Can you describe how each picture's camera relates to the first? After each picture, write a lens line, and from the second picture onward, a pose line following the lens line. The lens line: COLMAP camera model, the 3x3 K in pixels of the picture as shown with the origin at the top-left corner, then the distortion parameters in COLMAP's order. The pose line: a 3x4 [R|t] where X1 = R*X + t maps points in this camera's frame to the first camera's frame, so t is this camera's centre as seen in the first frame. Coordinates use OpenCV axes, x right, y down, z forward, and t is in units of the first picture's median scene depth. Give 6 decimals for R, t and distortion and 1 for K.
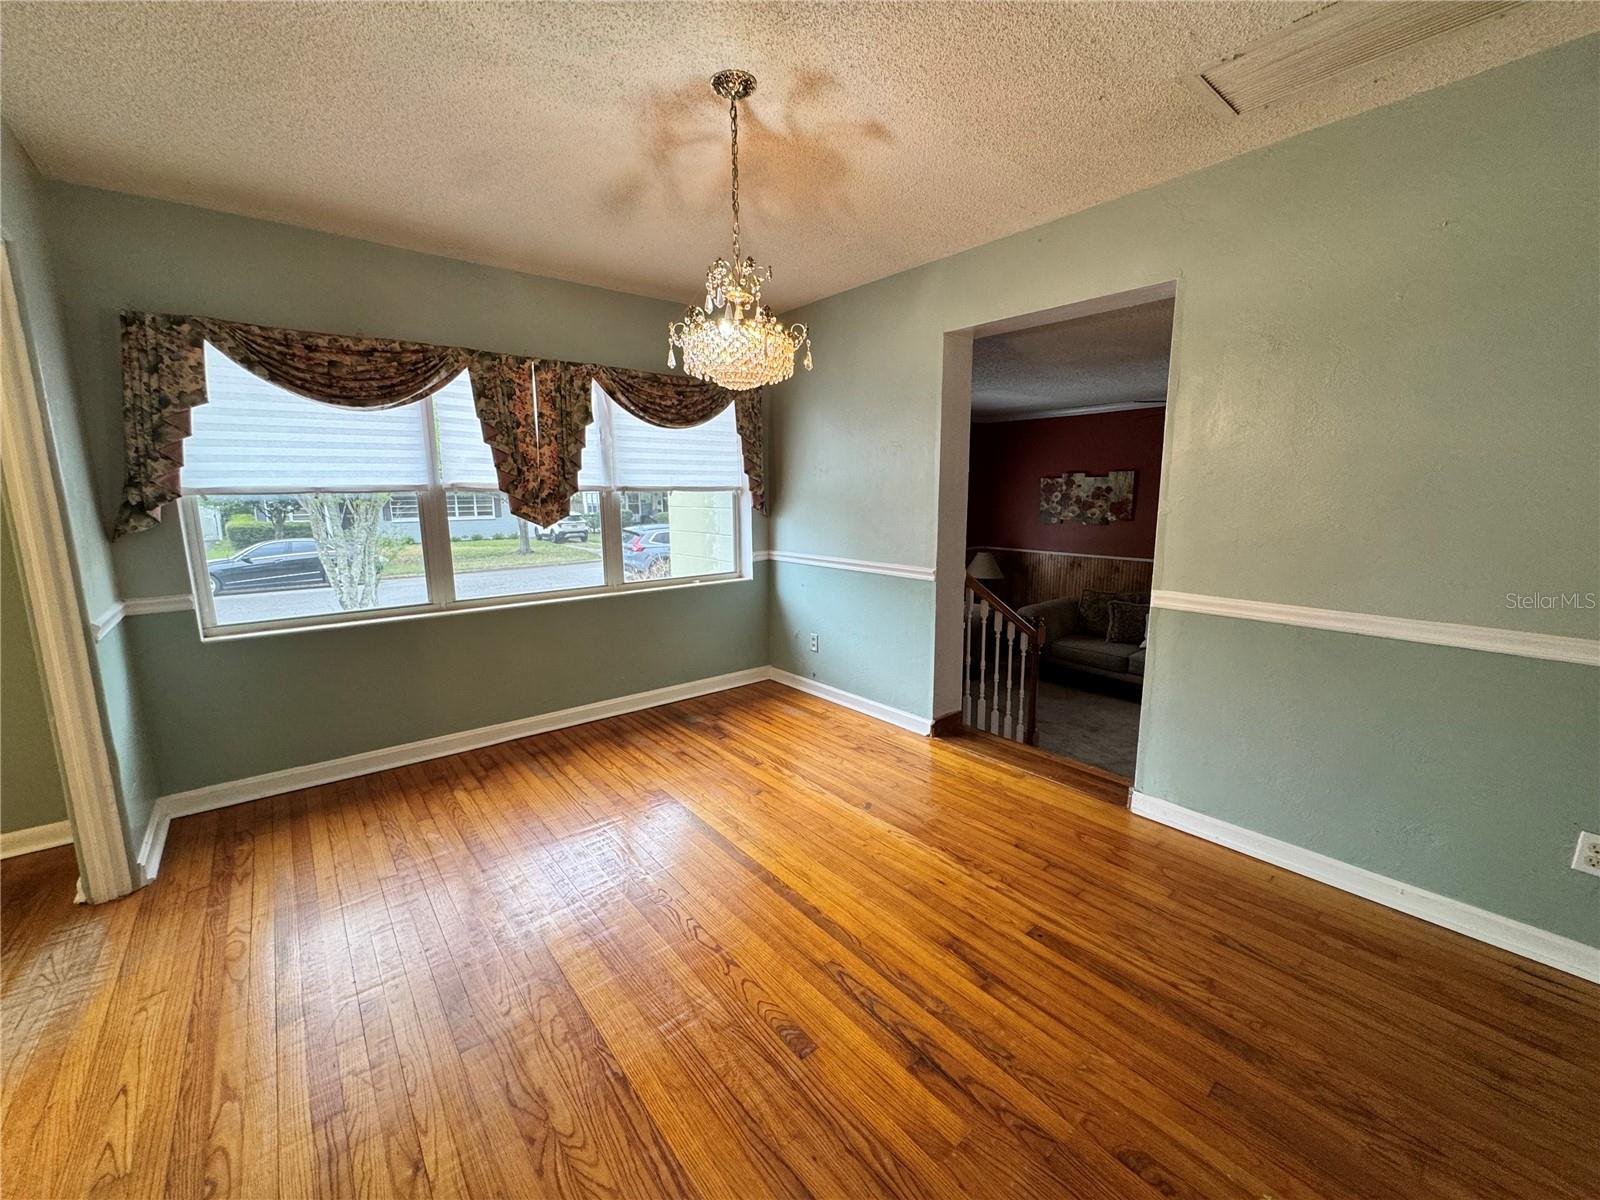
lens RADIAL K [[644.1, 0, 798.8], [0, 644.1, 594.6], [0, 0, 1]] dist [-0.004761, 0.000045]
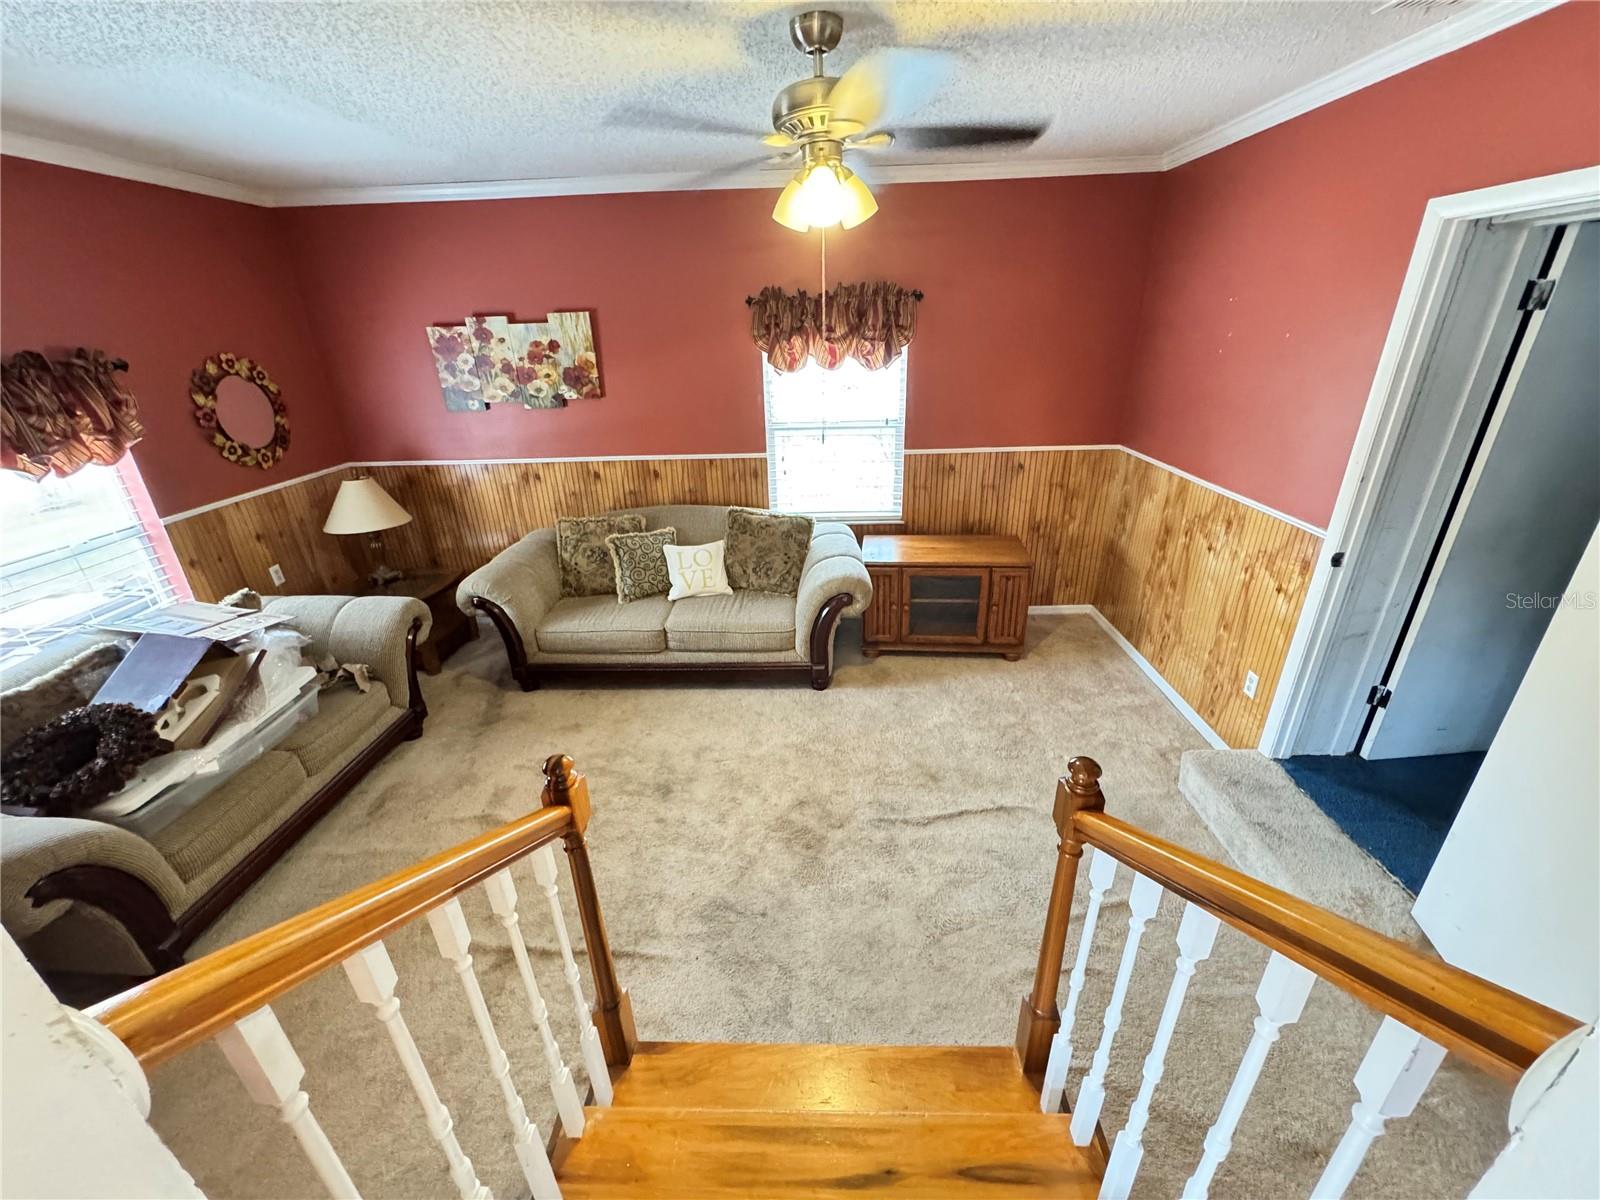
lens RADIAL K [[640.7, 0, 798.1], [0, 640.7, 600.8], [0, 0, 1]] dist [-0.003681, -0.000163]
pose [[0.655943, -0.313763, 0.686507, 0.329436], [0.147733, 0.945285, 0.290880, -0.173041], [-0.740212, -0.089381, 0.666406, 0.916517]]
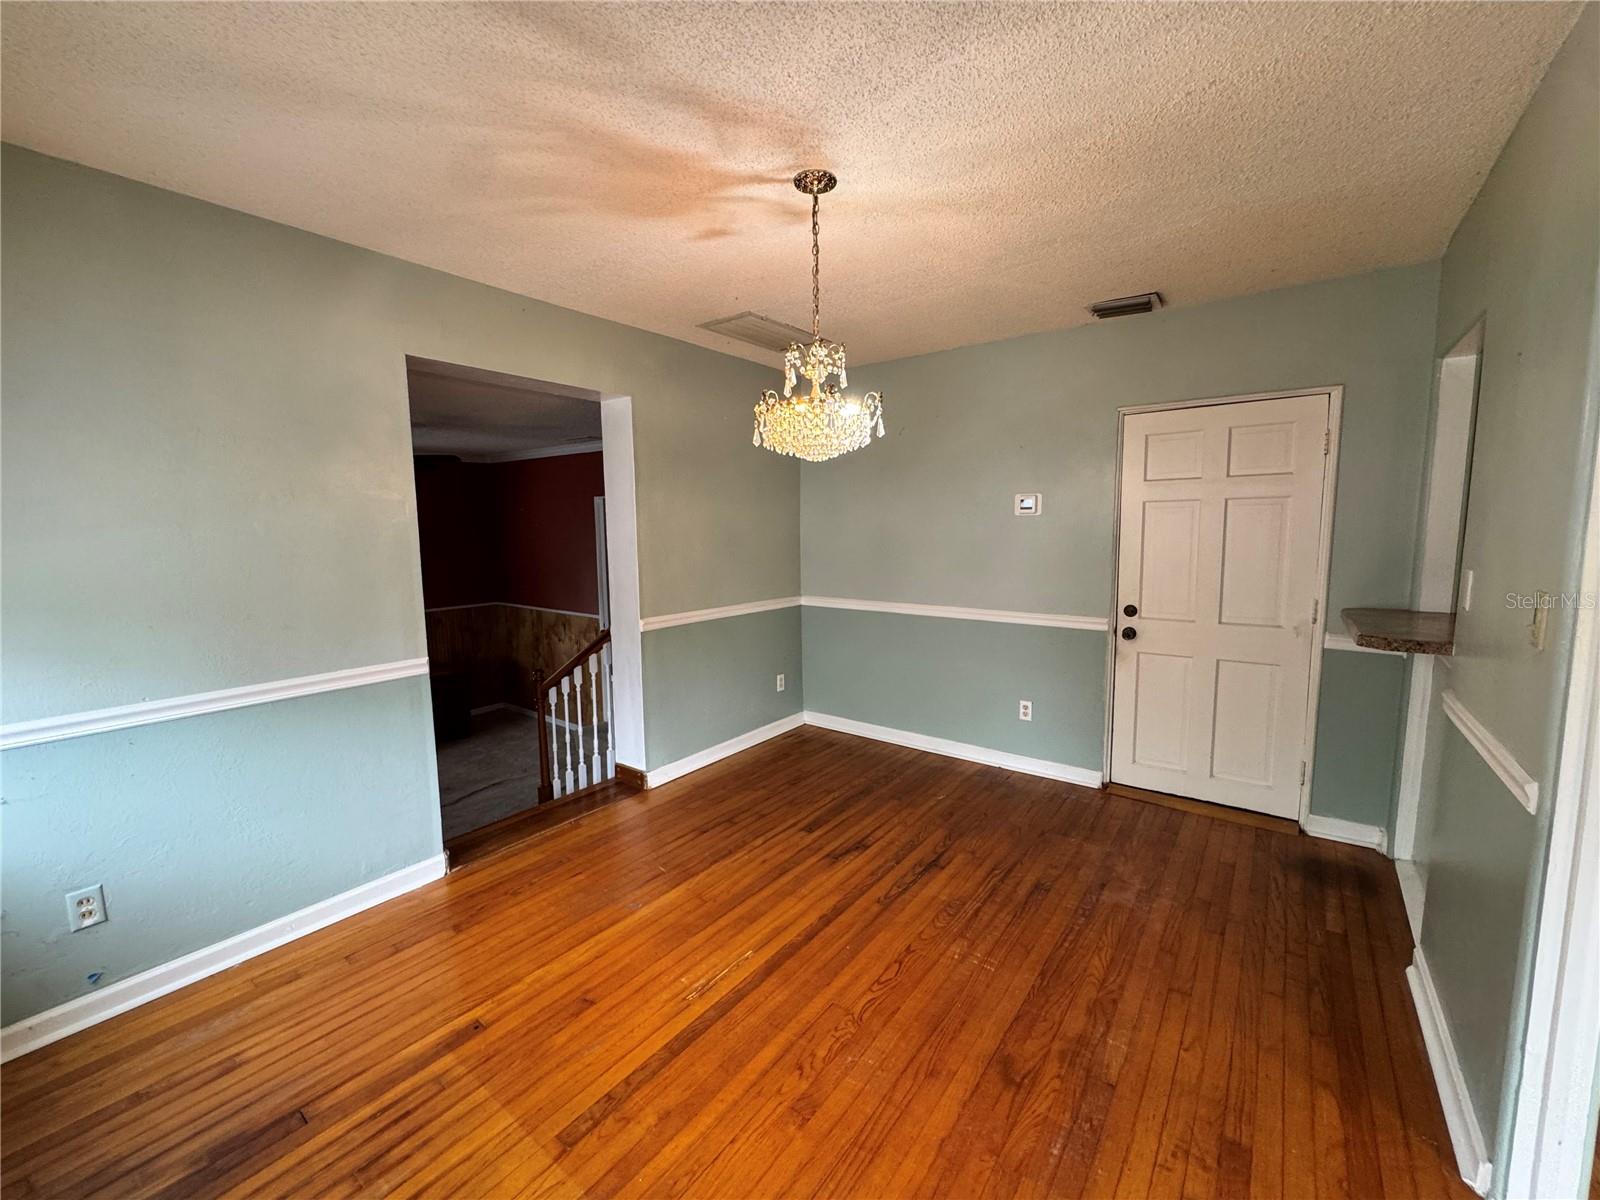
lens RADIAL K [[638.1, 0, 801.8], [0, 638.1, 592.9], [0, 0, 1]] dist [-0.009778, -0.000011]
pose [[-0.235566, -0.096201, 0.967085, -0.668285], [0.168747, 0.975925, 0.138184, -0.155421], [-0.957096, 0.195744, -0.213661, 0.779059]]
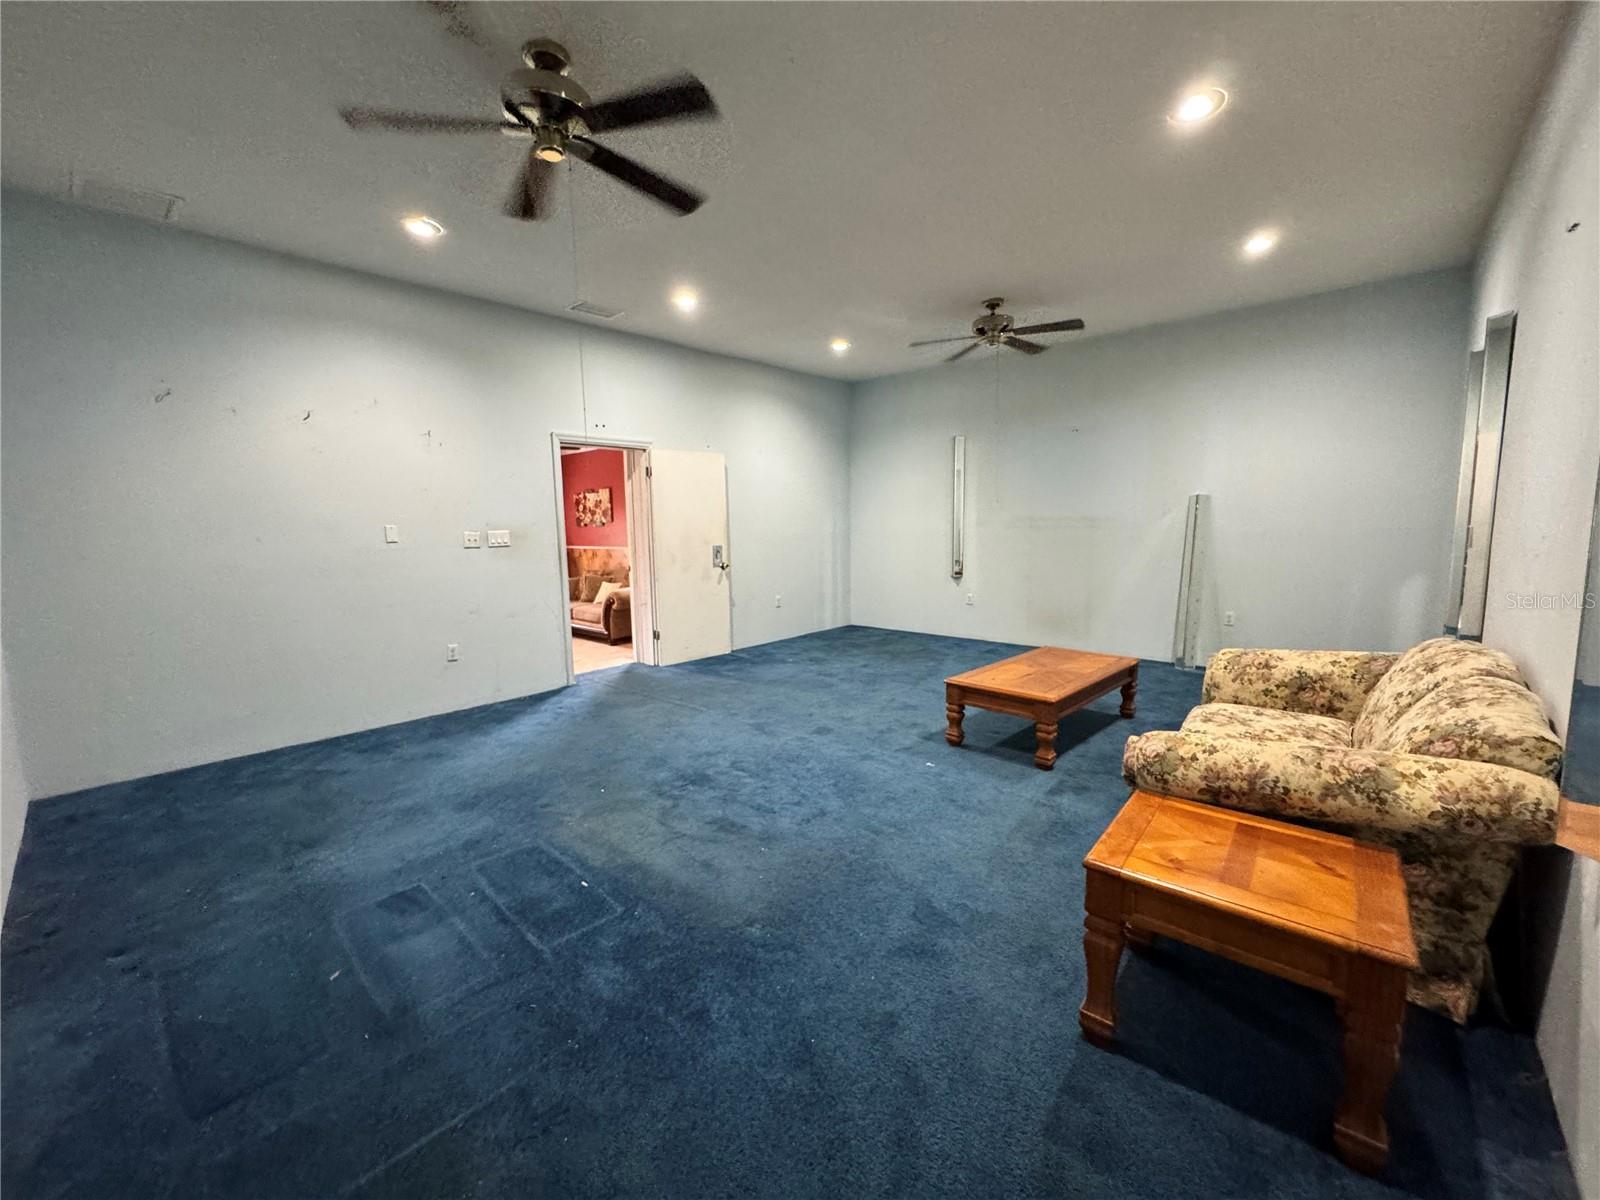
lens RADIAL K [[640.7, 0, 798.1], [0, 640.7, 600.8], [0, 0, 1]] dist [-0.003681, -0.000163]
pose [[0.988145, -0.038951, 0.148500, 1.536444], [0.044436, 0.998440, -0.033798, 0.290196], [-0.146952, 0.039996, 0.988335, -1.099060]]
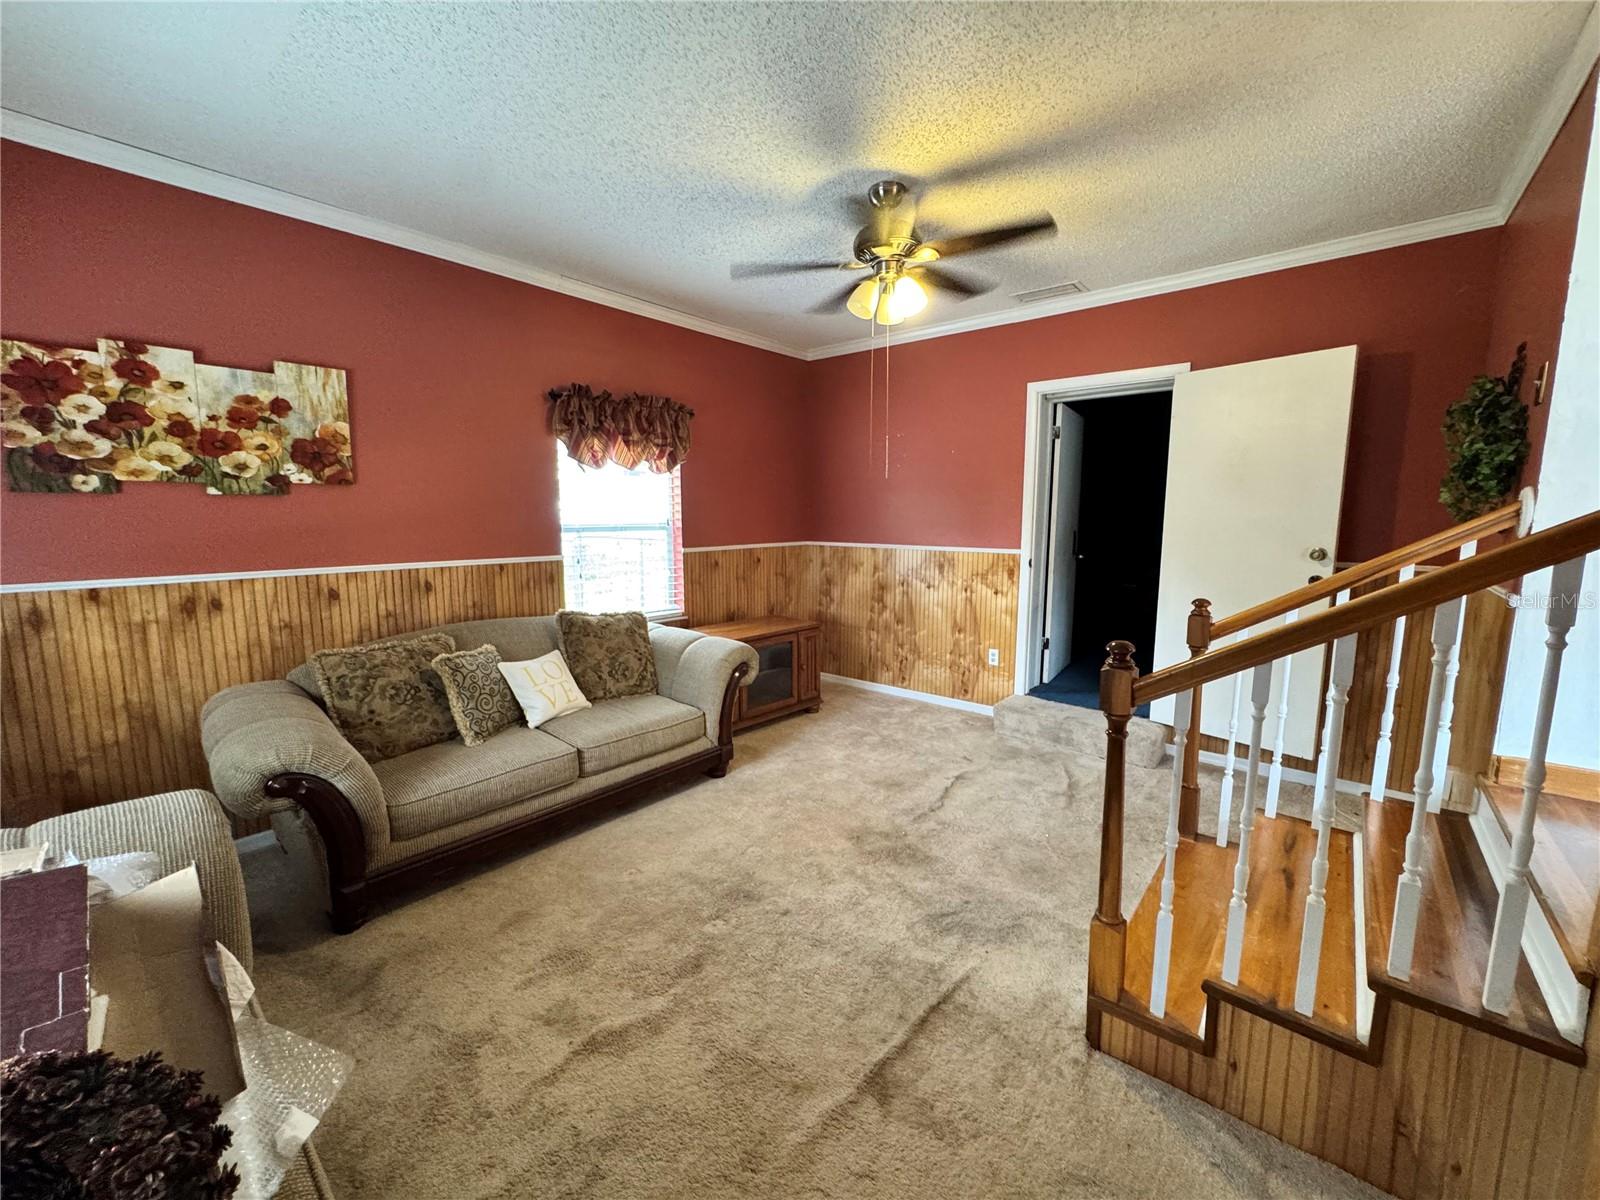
lens RADIAL K [[640.7, 0, 798.1], [0, 640.7, 600.8], [0, 0, 1]] dist [-0.003681, -0.000163]
pose [[-0.181167, -0.130080, 0.974812, 0.029815], [0.160898, 0.973938, 0.159866, -0.121382], [-0.970201, 0.185808, -0.155516, 1.682717]]
